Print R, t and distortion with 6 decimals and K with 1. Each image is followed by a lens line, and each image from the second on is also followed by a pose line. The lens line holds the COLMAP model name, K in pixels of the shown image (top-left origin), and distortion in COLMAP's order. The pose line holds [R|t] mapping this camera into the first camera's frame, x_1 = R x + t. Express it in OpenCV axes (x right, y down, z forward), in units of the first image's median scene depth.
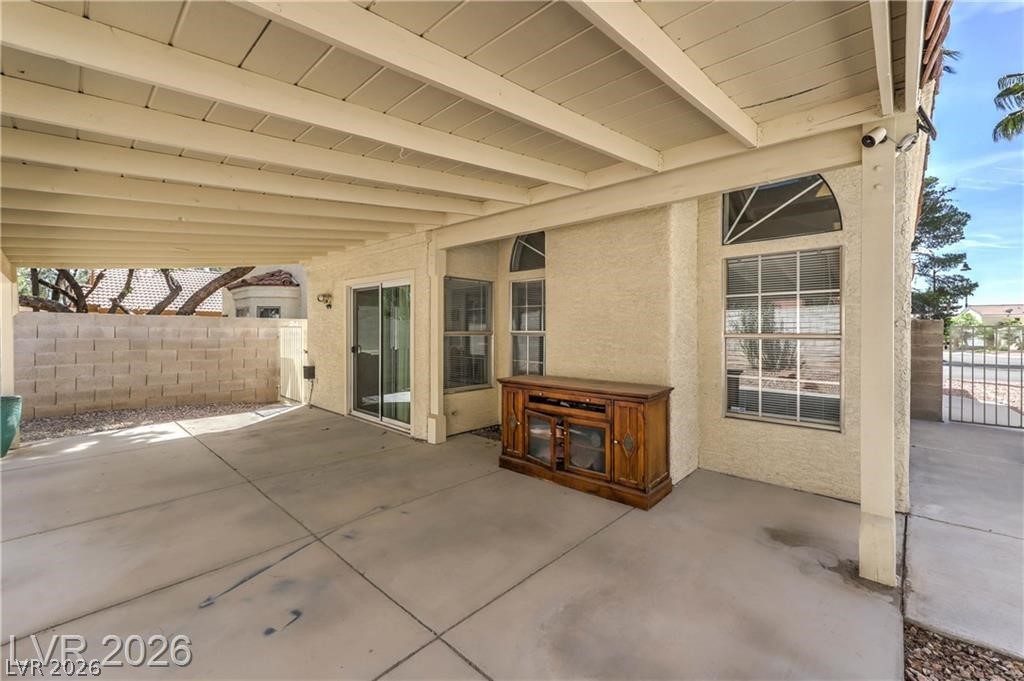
lens RADIAL K [[416.4, 0, 515.6], [0, 416.4, 337.8], [0, 0, 1]] dist [0.011465, -0.000656]
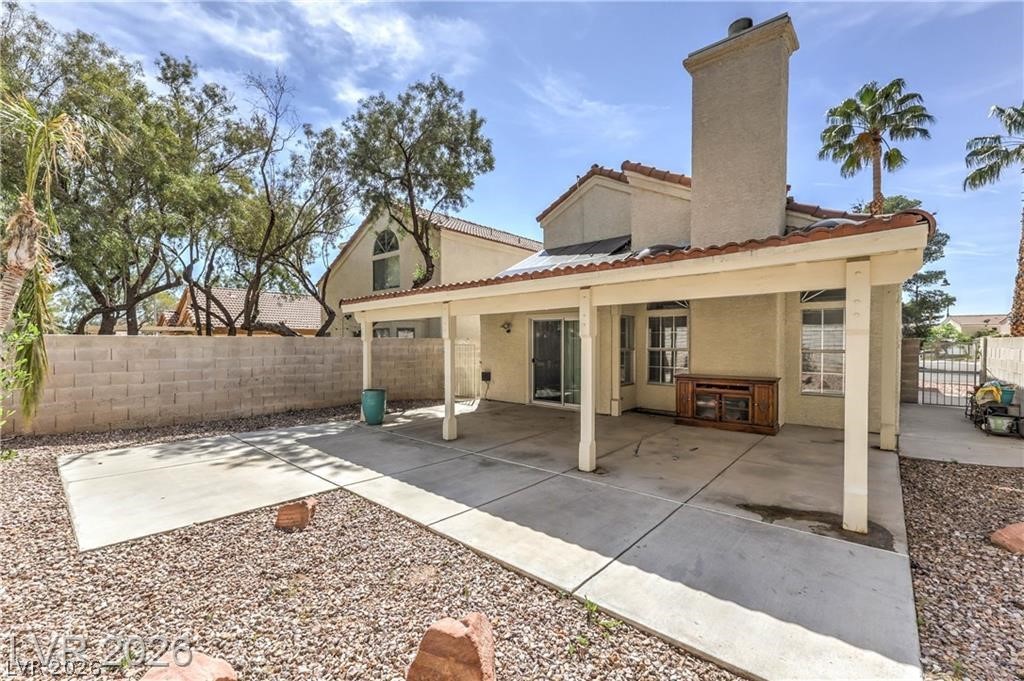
lens RADIAL K [[416.4, 0, 516.2], [0, 416.4, 358.7], [0, 0, 1]] dist [0.011465, -0.000656]
pose [[0.999742, -0.006512, 0.021773, -0.456676], [0.006023, 0.999729, 0.022489, -0.011350], [-0.021914, -0.022352, 0.999510, -0.469858]]
